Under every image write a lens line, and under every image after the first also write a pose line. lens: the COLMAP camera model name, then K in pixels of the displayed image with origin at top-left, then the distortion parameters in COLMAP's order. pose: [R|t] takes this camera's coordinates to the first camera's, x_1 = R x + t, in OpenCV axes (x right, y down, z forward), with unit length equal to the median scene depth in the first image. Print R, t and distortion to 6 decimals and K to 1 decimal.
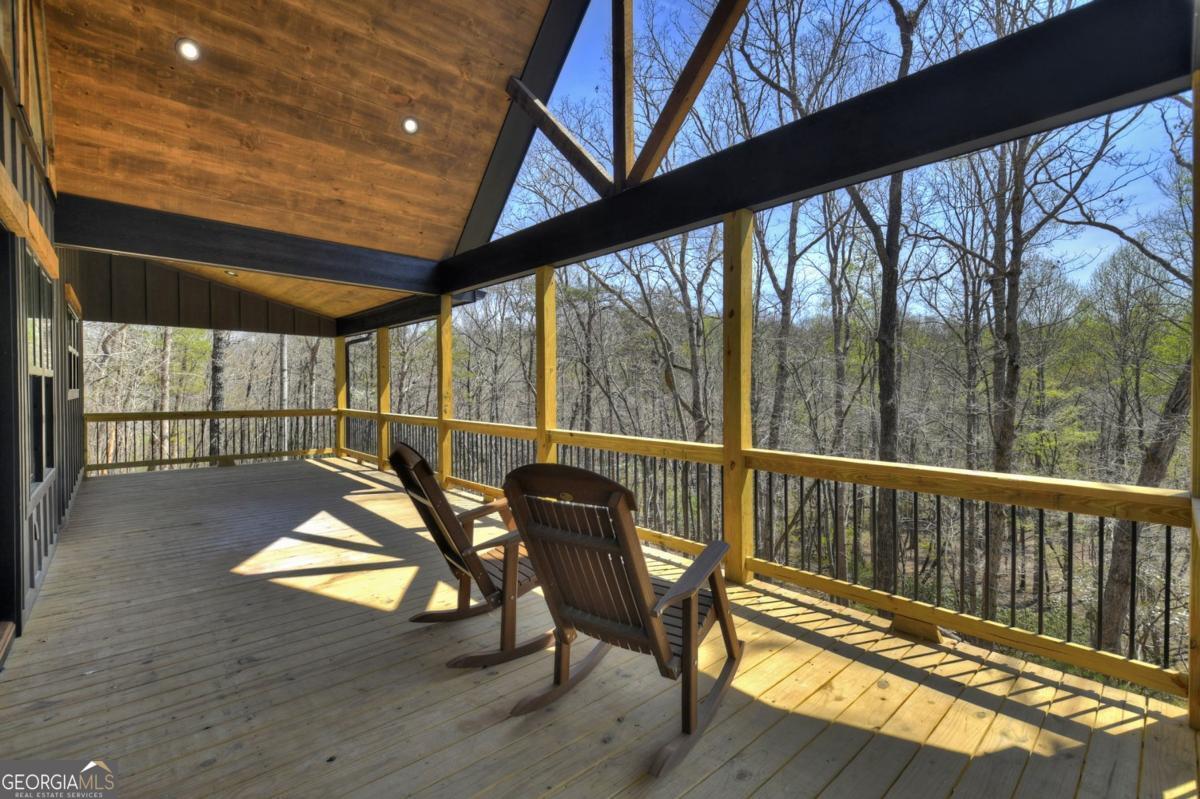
lens RADIAL K [[532.8, 0, 600.0], [0, 532.8, 399.5], [0, 0, 1]] dist [0.000332, 0.000011]
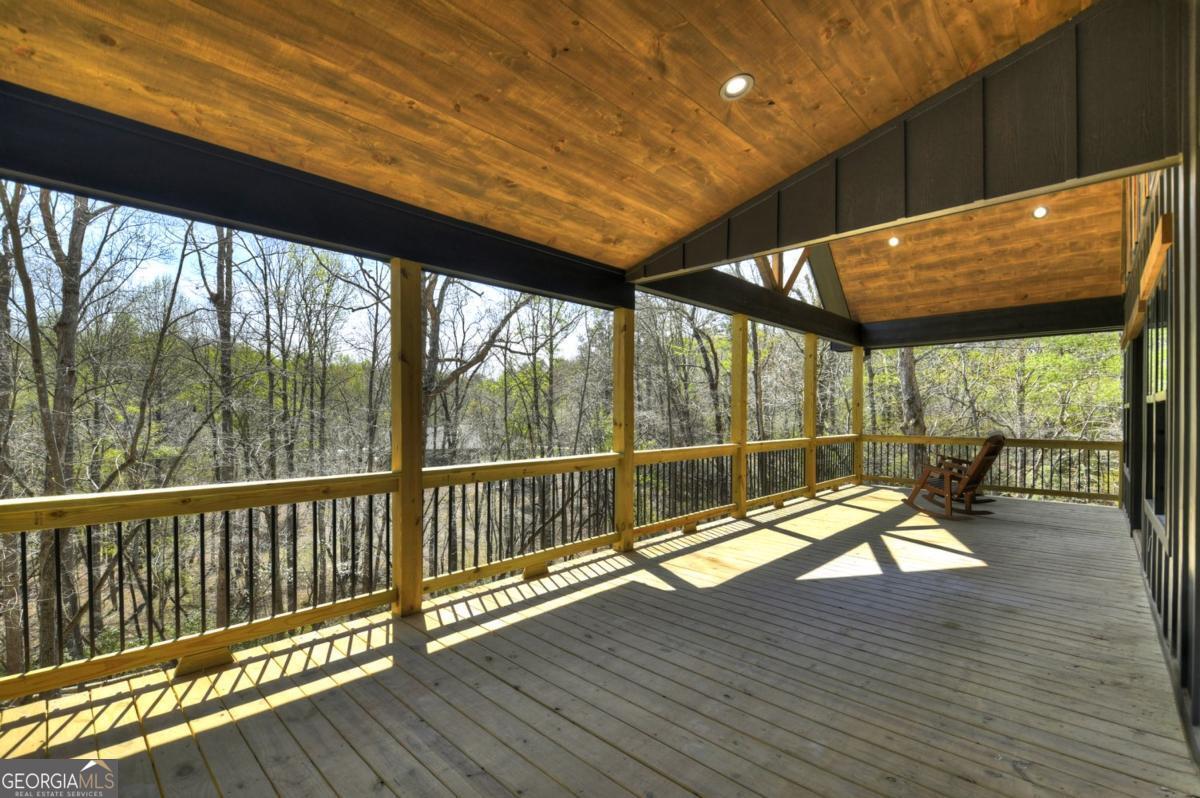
lens RADIAL K [[535.9, 0, 600.0], [0, 535.9, 399.0], [0, 0, 1]] dist [-0.036667, -0.000221]
pose [[-0.074588, 0.004171, 0.997206, -0.362794], [0.011934, 0.999923, -0.003289, -0.011052], [-0.997143, 0.011656, -0.074632, 0.392800]]
